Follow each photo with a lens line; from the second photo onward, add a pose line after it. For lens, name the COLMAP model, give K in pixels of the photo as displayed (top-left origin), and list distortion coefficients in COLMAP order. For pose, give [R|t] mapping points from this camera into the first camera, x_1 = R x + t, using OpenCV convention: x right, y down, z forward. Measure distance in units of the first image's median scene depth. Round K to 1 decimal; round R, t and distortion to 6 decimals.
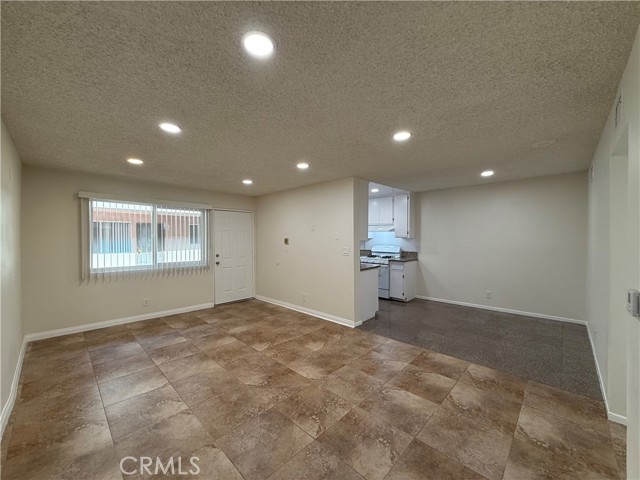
lens RADIAL K [[252.4, 0, 320.0], [0, 252.4, 240.0], [0, 0, 1]] dist [-0.000352, -0.000129]
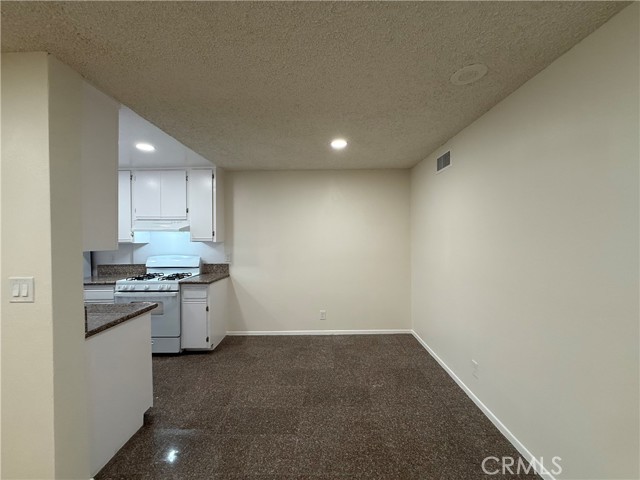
lens RADIAL K [[254.8, 0, 319.4], [0, 254.8, 240.0], [0, 0, 1]] dist [-0.000464, -0.000193]
pose [[0.729648, -0.006488, 0.683792, 0.179555], [0.014713, 0.999872, -0.006212, -0.008827], [-0.683664, 0.014593, 0.729651, 0.592009]]
